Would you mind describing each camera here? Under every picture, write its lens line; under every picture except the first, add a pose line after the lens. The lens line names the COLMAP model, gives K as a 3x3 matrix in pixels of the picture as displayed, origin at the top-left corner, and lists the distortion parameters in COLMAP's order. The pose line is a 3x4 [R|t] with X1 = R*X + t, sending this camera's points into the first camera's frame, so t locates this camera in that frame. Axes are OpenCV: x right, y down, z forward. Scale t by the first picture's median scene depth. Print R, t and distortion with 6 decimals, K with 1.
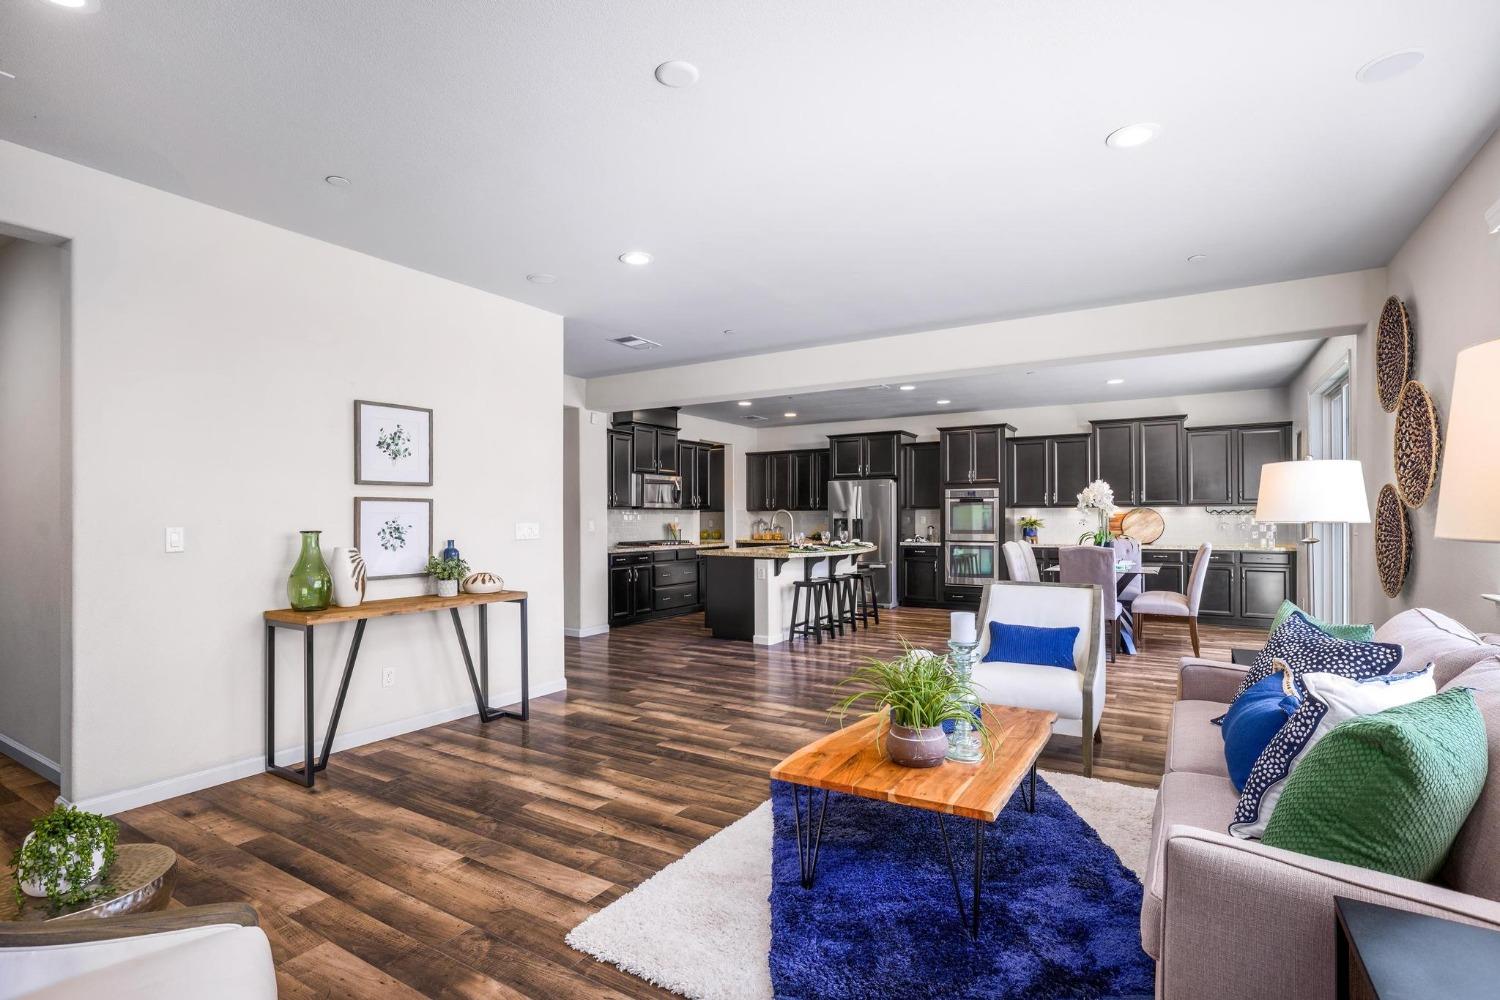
lens RADIAL K [[741.4, 0, 723.0], [0, 741.4, 516.6], [0, 0, 1]] dist [-0.007503, 0.001367]
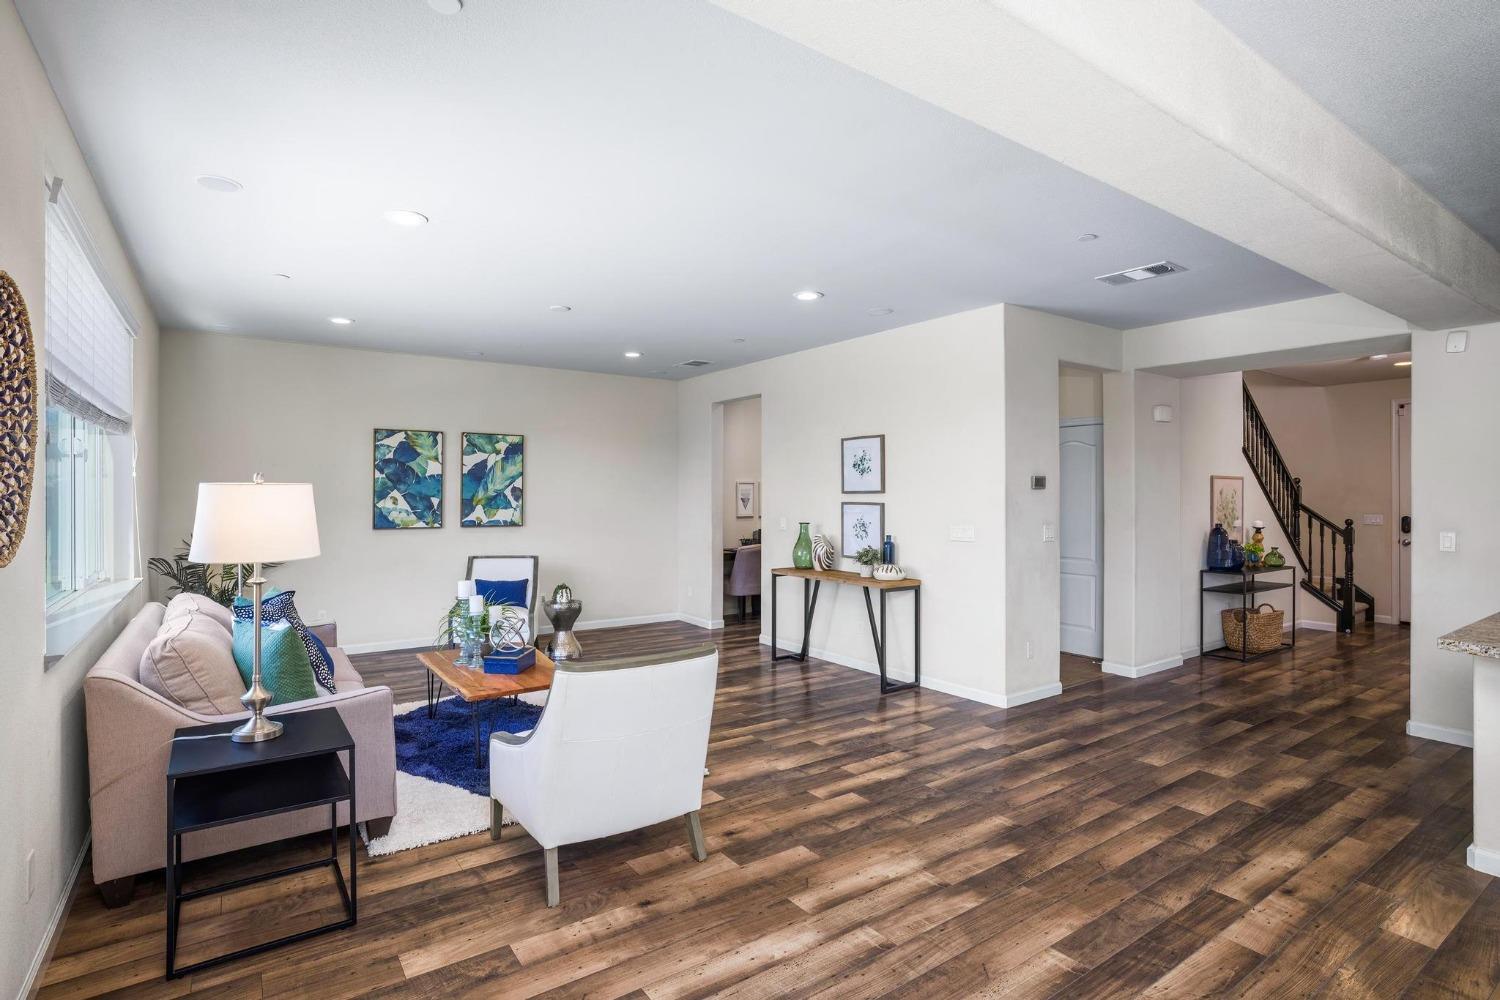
lens RADIAL K [[741.4, 0, 707.3], [0, 741.4, 491.3], [0, 0, 1]] dist [-0.007503, 0.001367]
pose [[-0.398169, -0.003009, -0.917307, 1.060713], [-0.001747, 0.999995, -0.002522, -0.046101], [0.917310, 0.000598, -0.398173, 1.403133]]
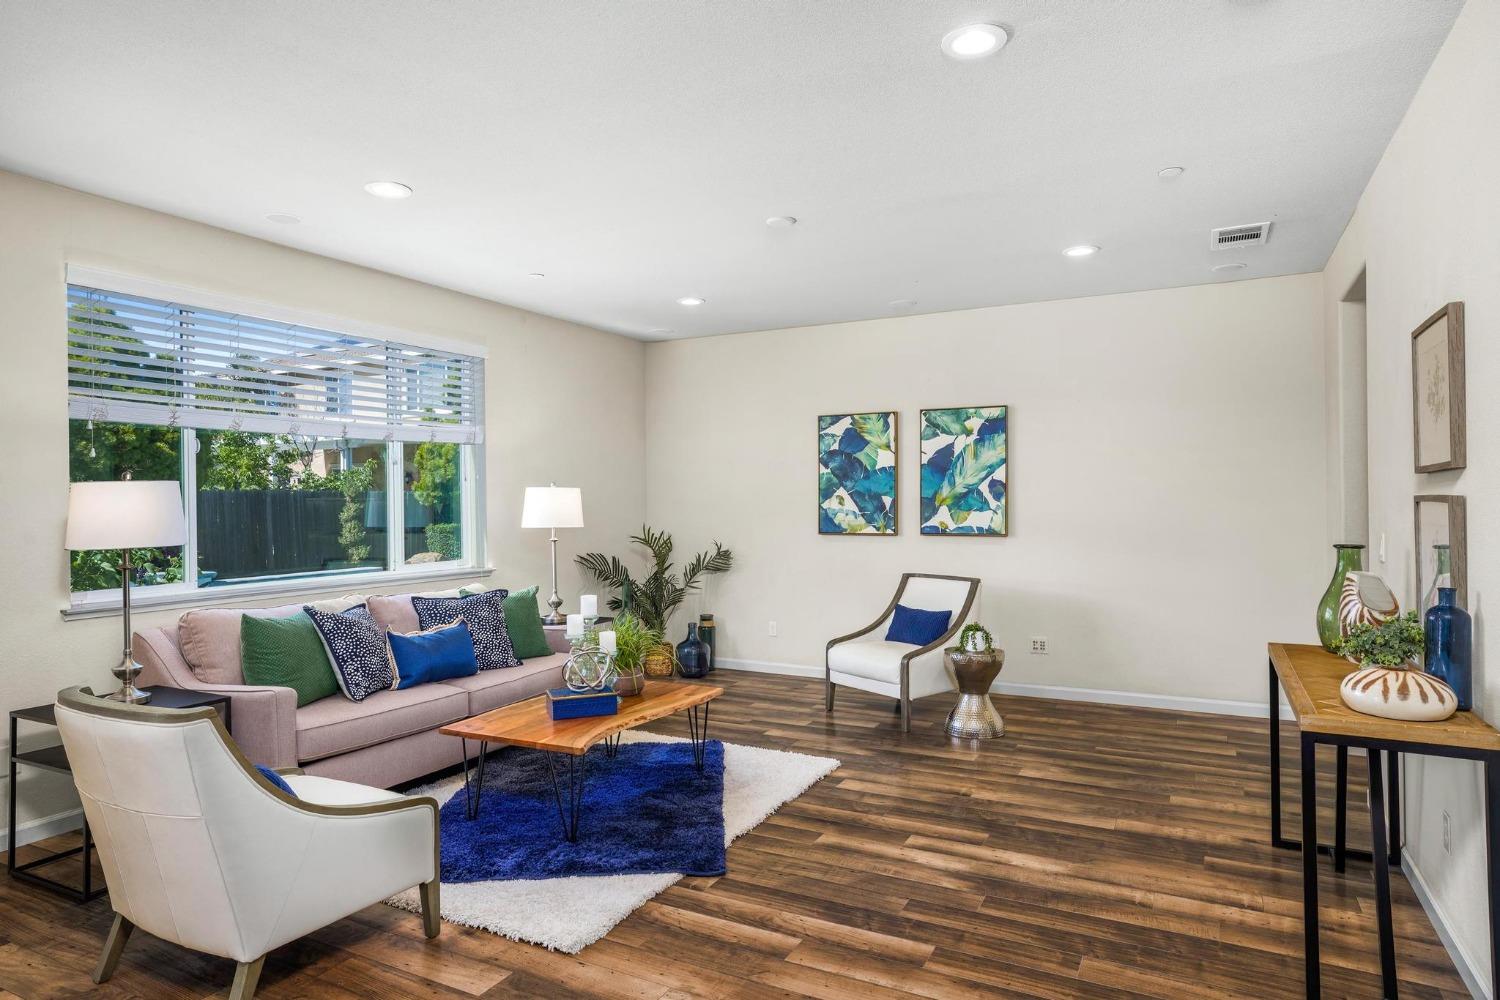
lens RADIAL K [[862.9, 0, 748.3], [0, 862.9, 496.3], [0, 0, 1]] dist [-0.004459, 0.005090]
pose [[-0.994638, 0.009217, -0.103005, 0.116610], [0.009752, 0.999941, -0.004688, -0.028809], [0.102955, -0.005668, -0.994670, 1.693861]]
